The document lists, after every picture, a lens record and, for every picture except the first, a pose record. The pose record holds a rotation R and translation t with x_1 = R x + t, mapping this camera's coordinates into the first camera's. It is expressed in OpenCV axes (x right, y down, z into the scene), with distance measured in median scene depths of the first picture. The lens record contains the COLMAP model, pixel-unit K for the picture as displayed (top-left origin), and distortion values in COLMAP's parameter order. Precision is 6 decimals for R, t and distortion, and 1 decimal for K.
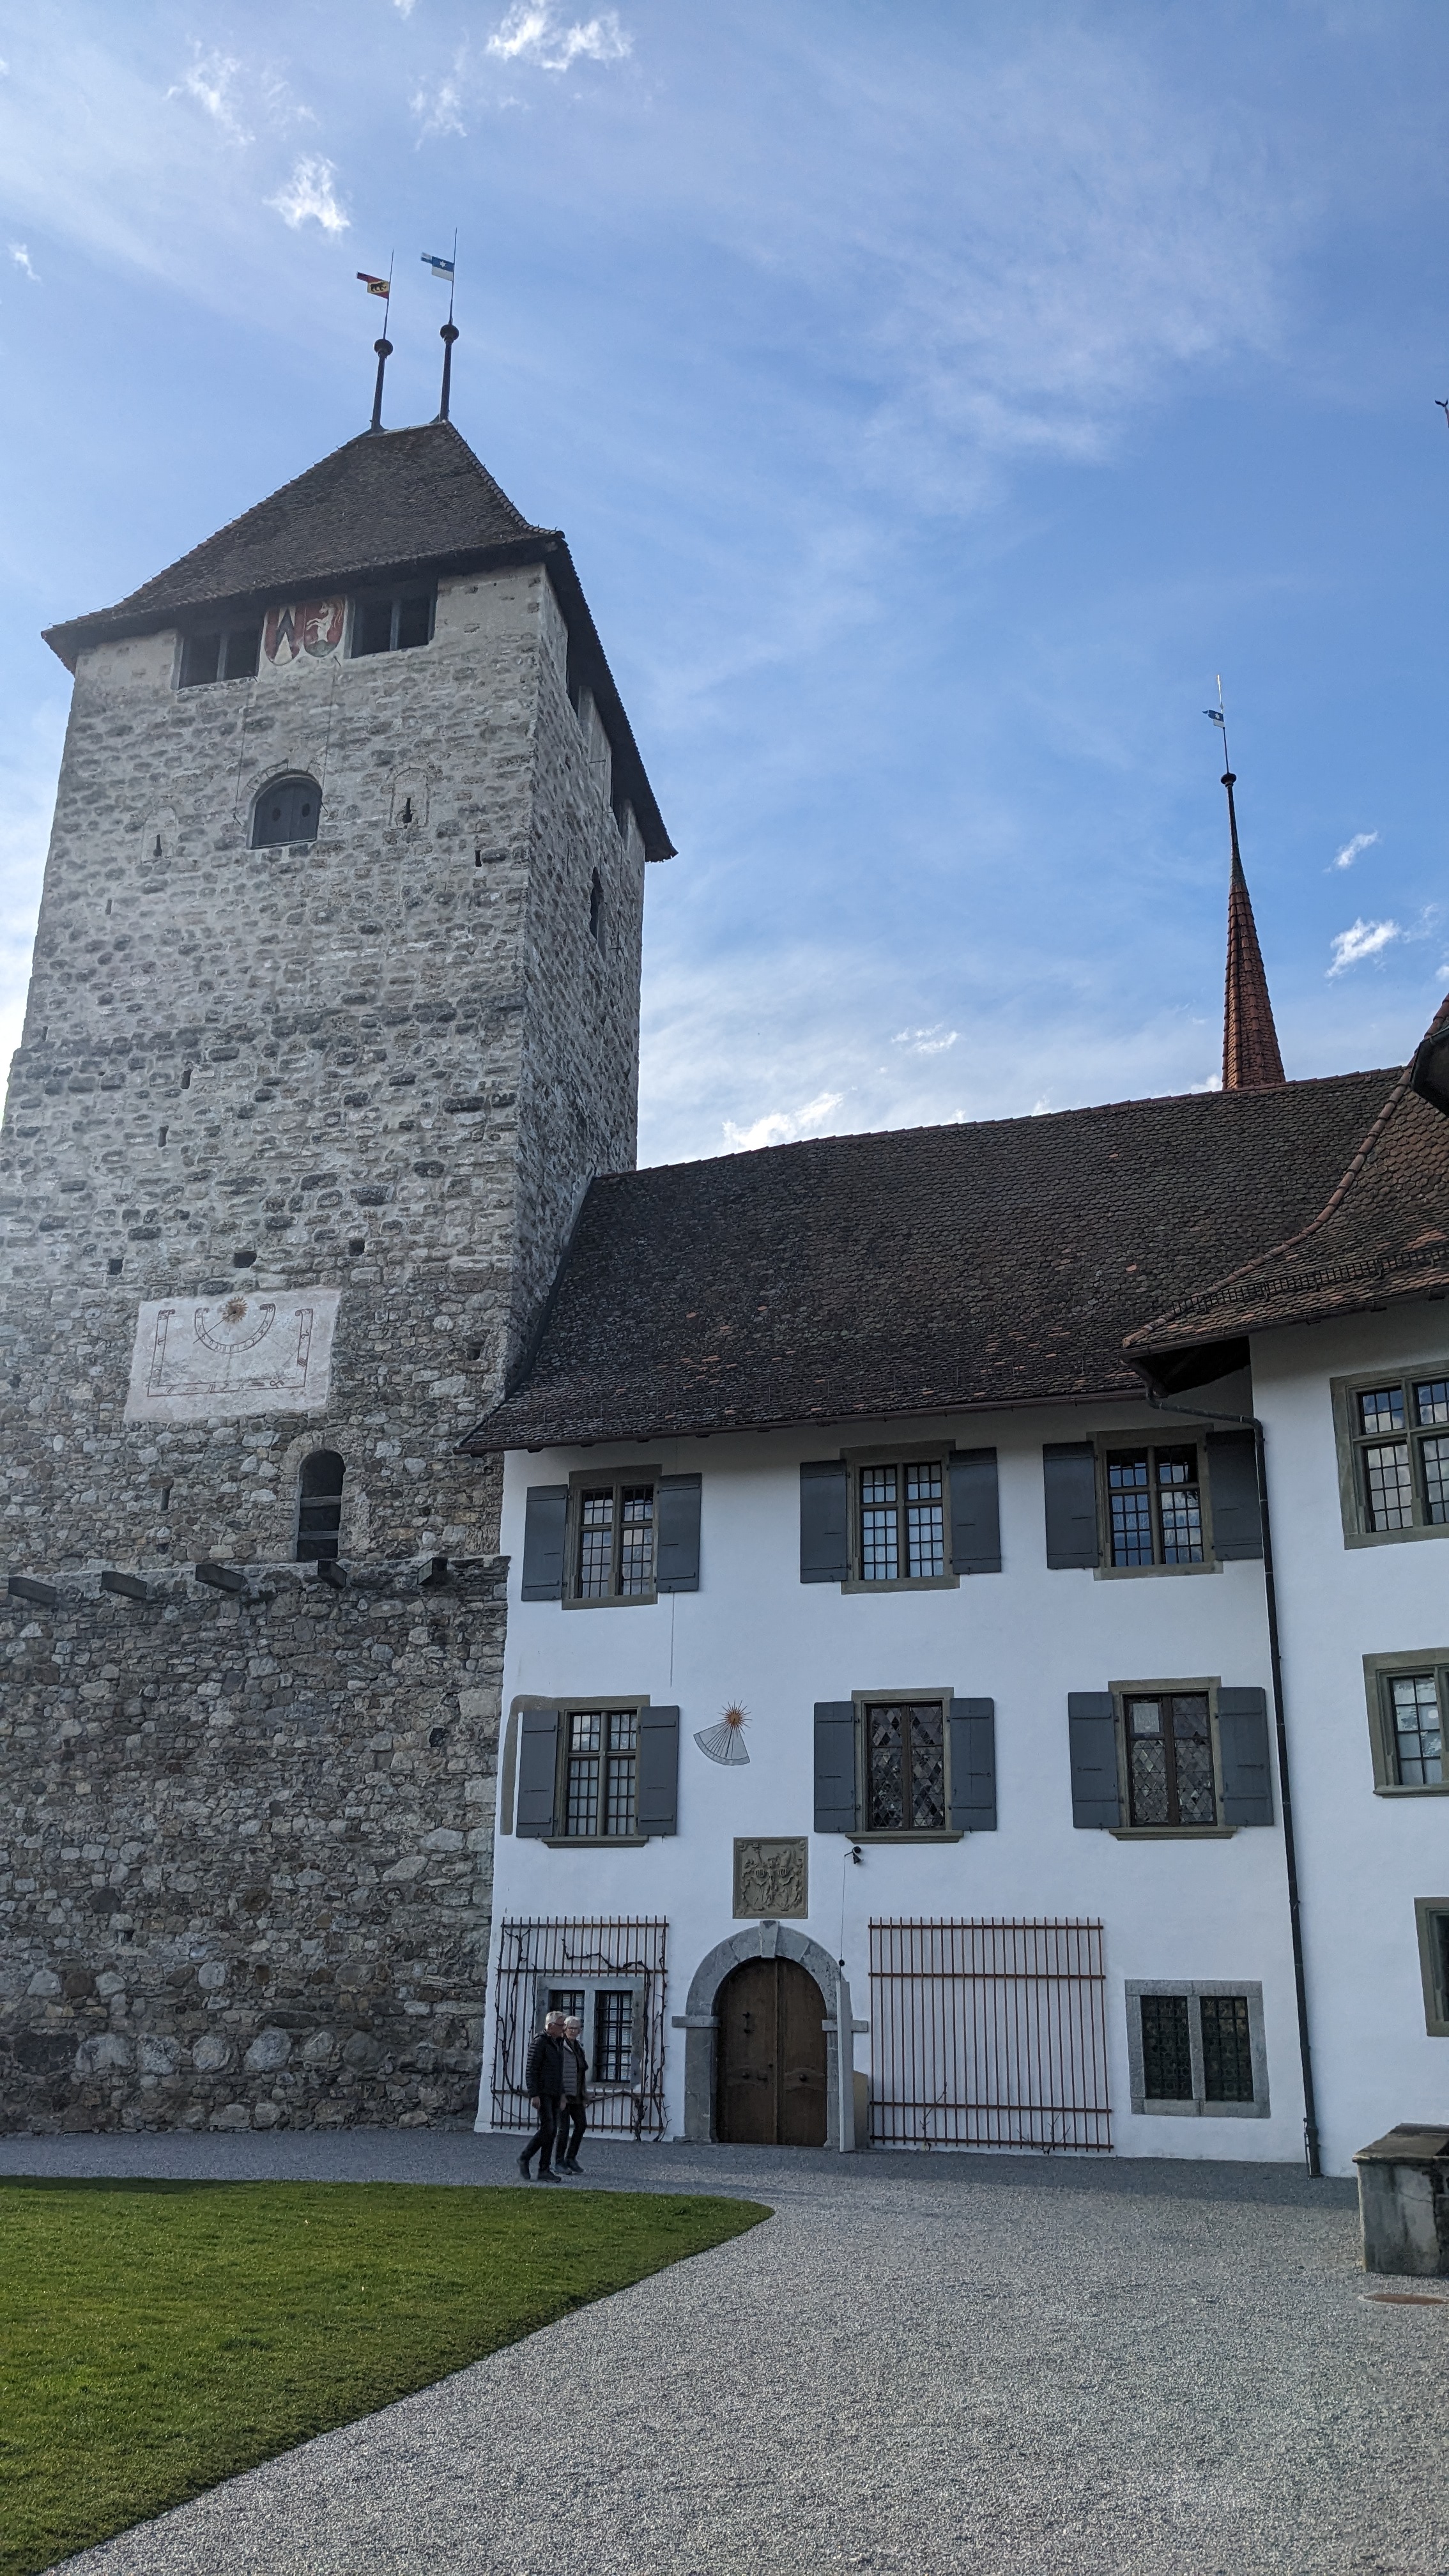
lens RADIAL K [[2095.7, 0, 656.6], [0, 2095.7, 1279.9], [0, 0, 1]] dist [0.034842, -0.079418]
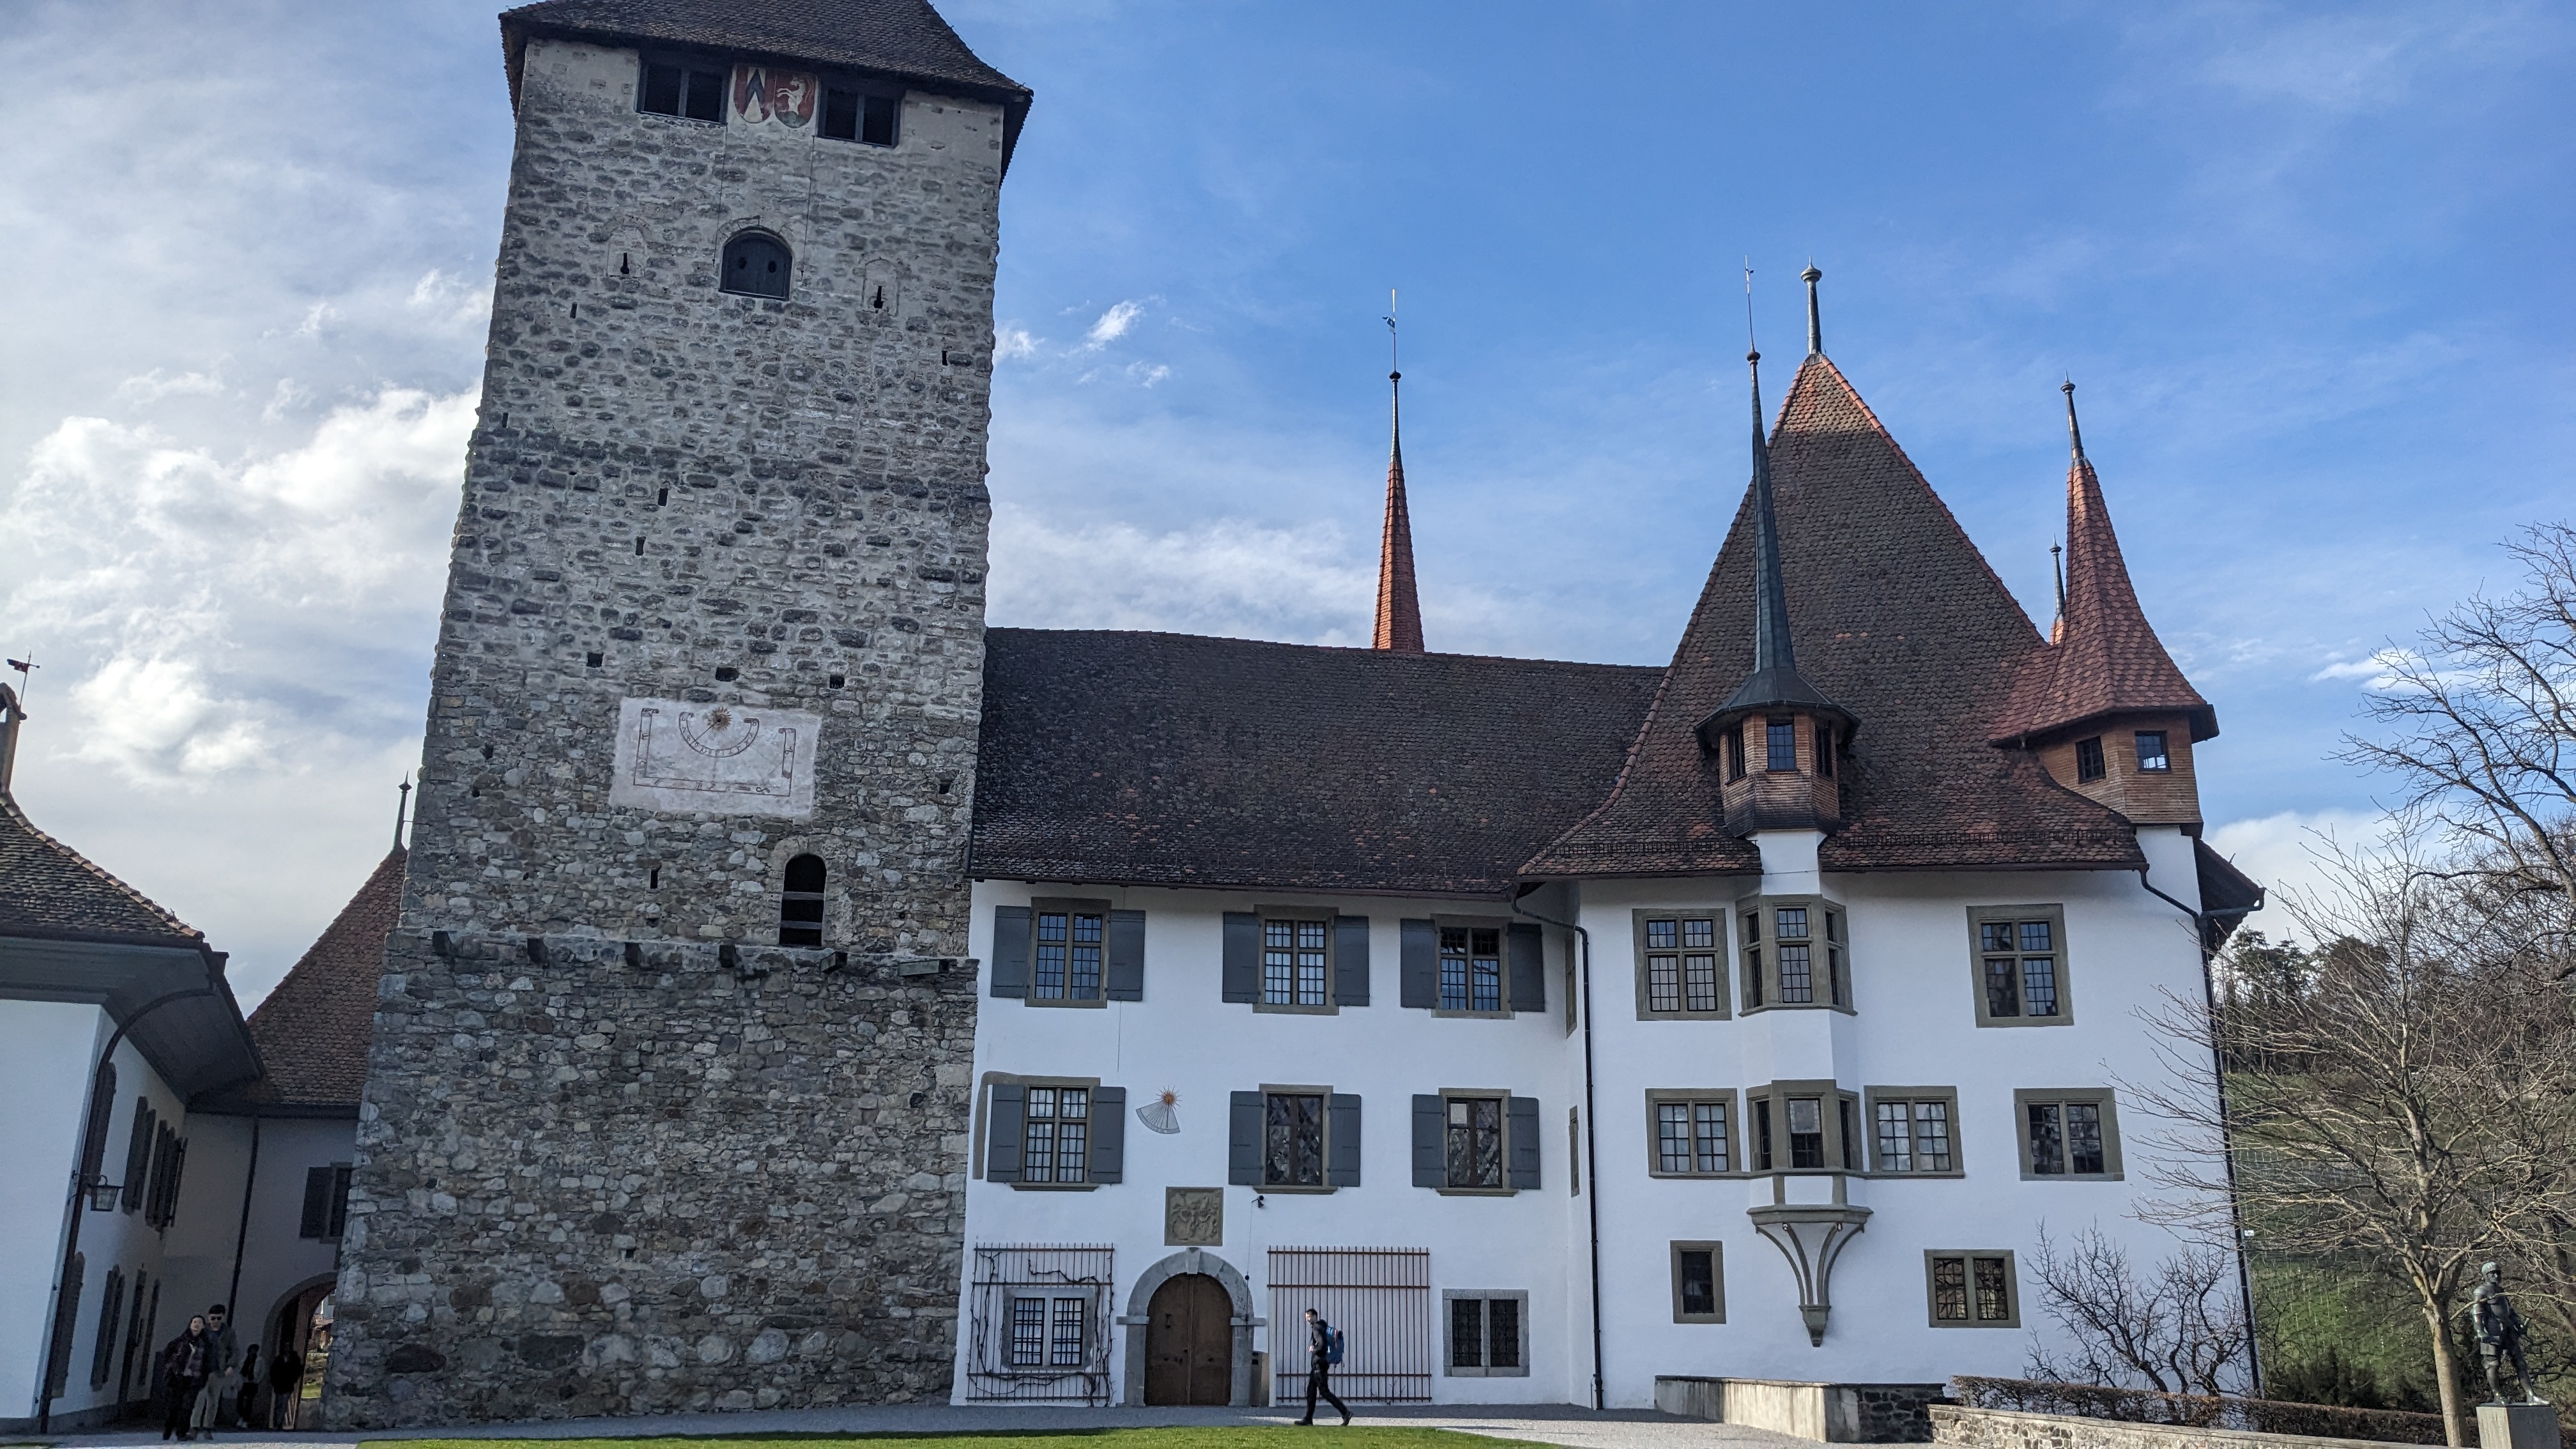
lens RADIAL K [[2095.7, 0, 1372.7], [0, 2095.7, 741.7], [0, 0, 1]] dist [0.034842, -0.079418]
pose [[0.854854, 0.129550, 0.502435, -0.508308], [-0.164200, 0.986107, 0.025112, -0.065497], [-0.492201, -0.103967, 0.864250, -0.183667]]
